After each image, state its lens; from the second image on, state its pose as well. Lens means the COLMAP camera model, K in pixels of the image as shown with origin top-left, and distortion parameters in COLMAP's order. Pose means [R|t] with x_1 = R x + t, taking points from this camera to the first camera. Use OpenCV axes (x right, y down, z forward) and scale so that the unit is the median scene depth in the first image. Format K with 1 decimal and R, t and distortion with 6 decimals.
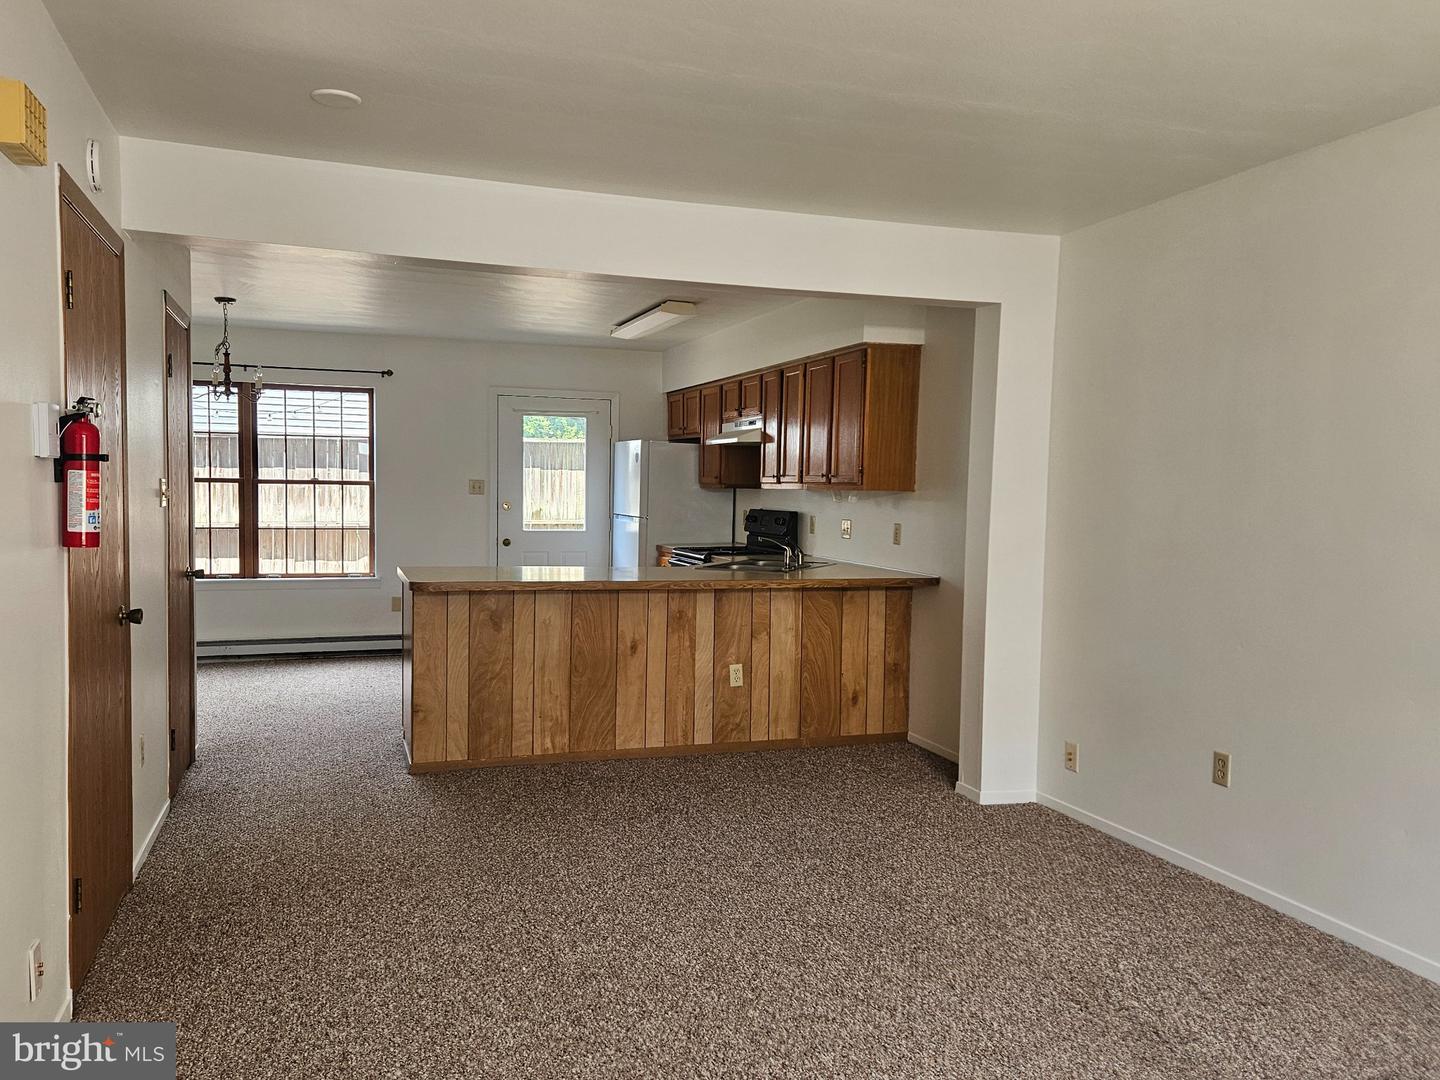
lens RADIAL K [[1095.5, 0, 697.0], [0, 1095.5, 550.6], [0, 0, 1]] dist [0.070847, -0.063361]
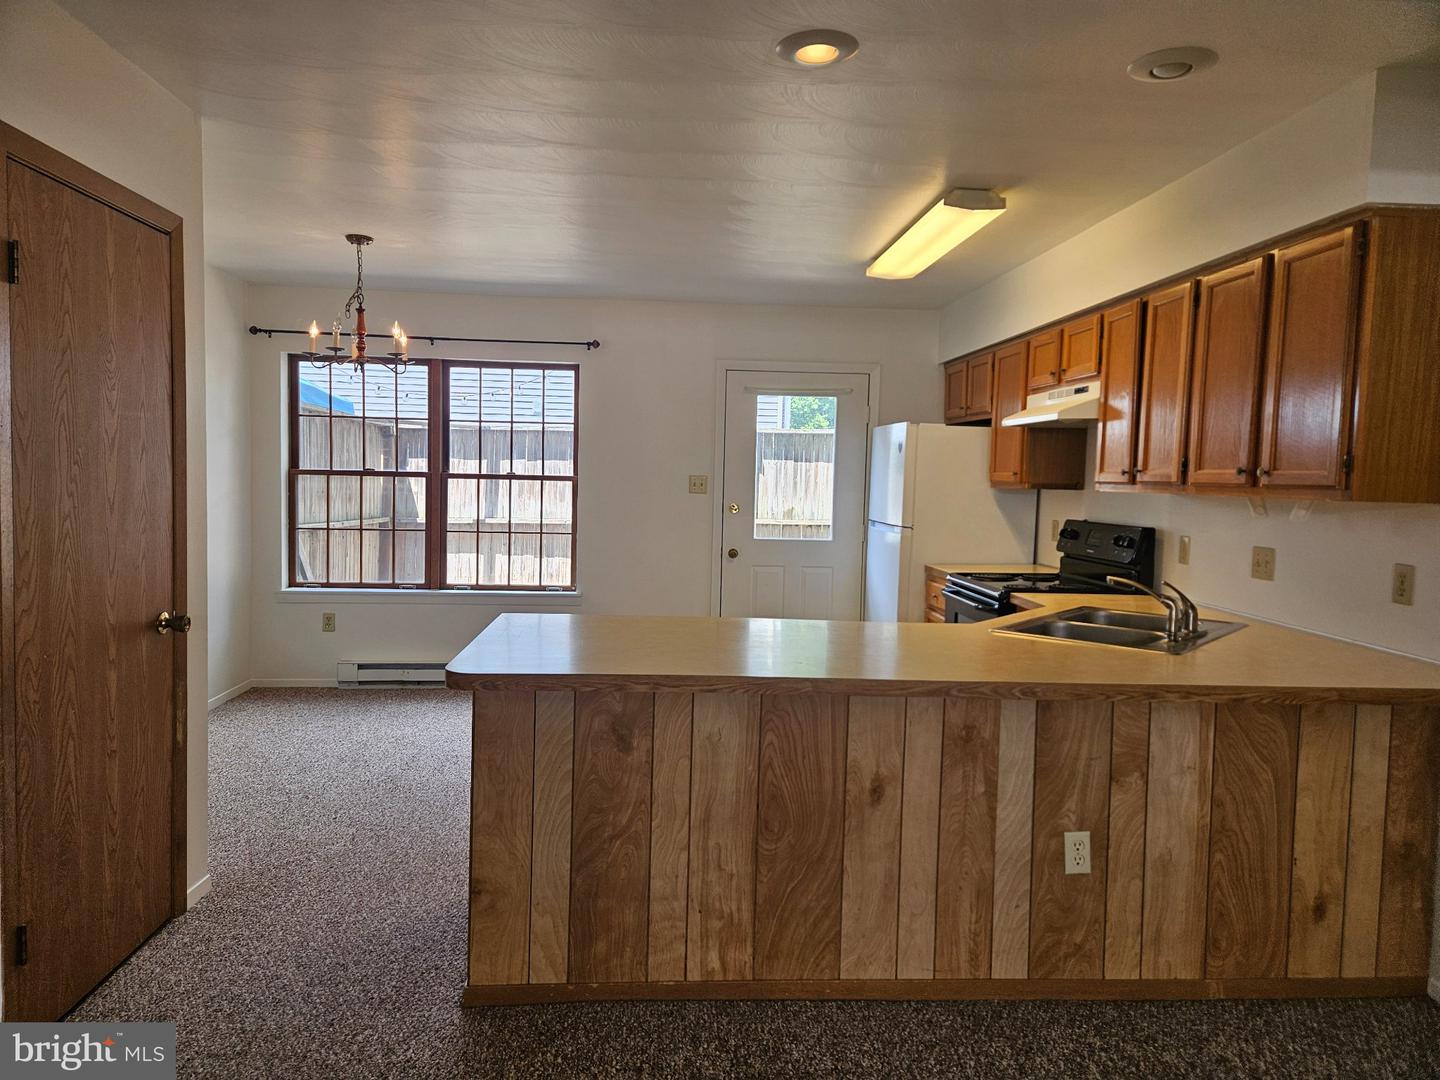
lens RADIAL K [[969.3, 0, 702.7], [0, 969.3, 533.9], [0, 0, 1]] dist [0.065548, -0.055538]
pose [[0.965611, 0.022606, -0.259006, -0.019454], [-0.023550, 0.999723, -0.000544, -0.034373], [0.258922, 0.006625, 0.965875, 0.512298]]
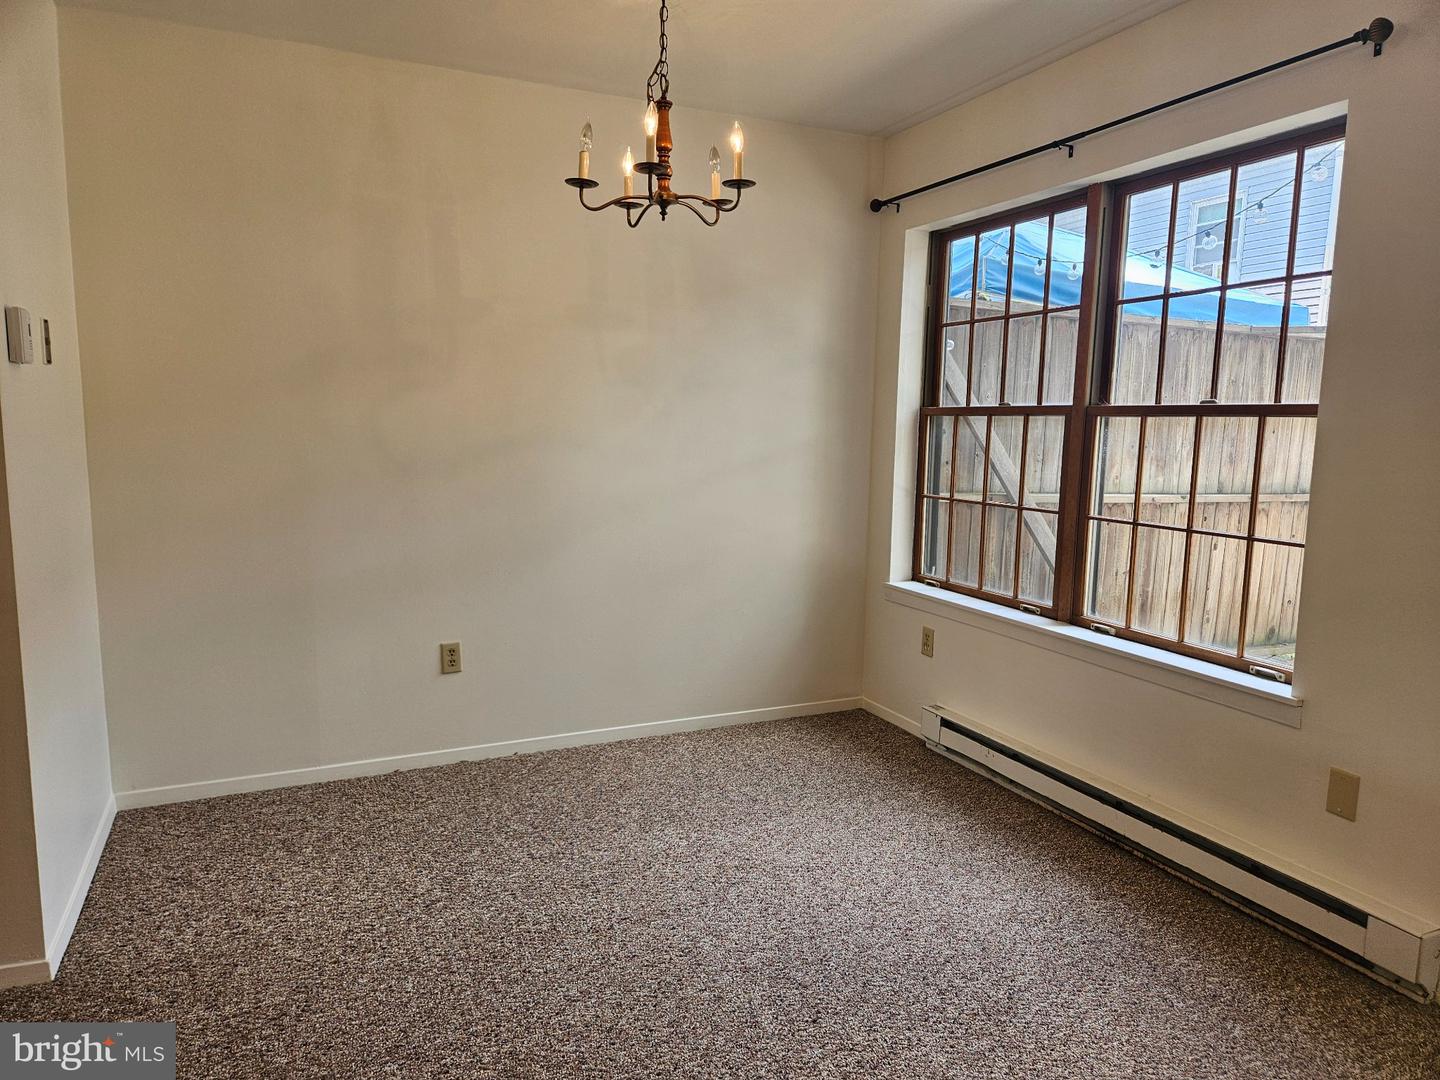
lens RADIAL K [[969.3, 0, 722.4], [0, 969.3, 540.6], [0, 0, 1]] dist [0.065548, -0.055538]
pose [[0.115834, 0.109838, -0.987177, -0.034198], [-0.077058, 0.991865, 0.101318, -0.060977], [0.990275, 0.064334, 0.123356, 1.258797]]
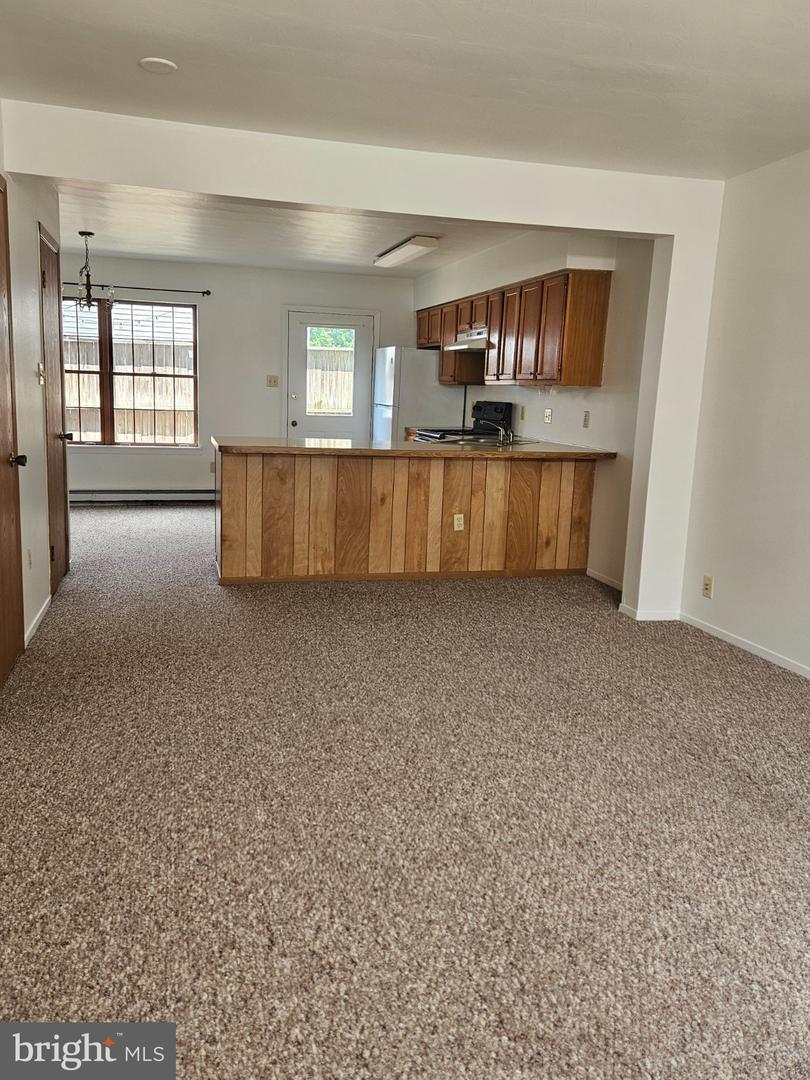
lens RADIAL K [[821.6, 0, 390.0], [0, 821.6, 519.8], [0, 0, 1]] dist [0.070847, -0.063361]
pose [[0.997778, 0.027354, -0.060752, 0.012847], [-0.021289, 0.994927, 0.098321, 0.013538], [0.063134, -0.096809, 0.993299, -0.007309]]
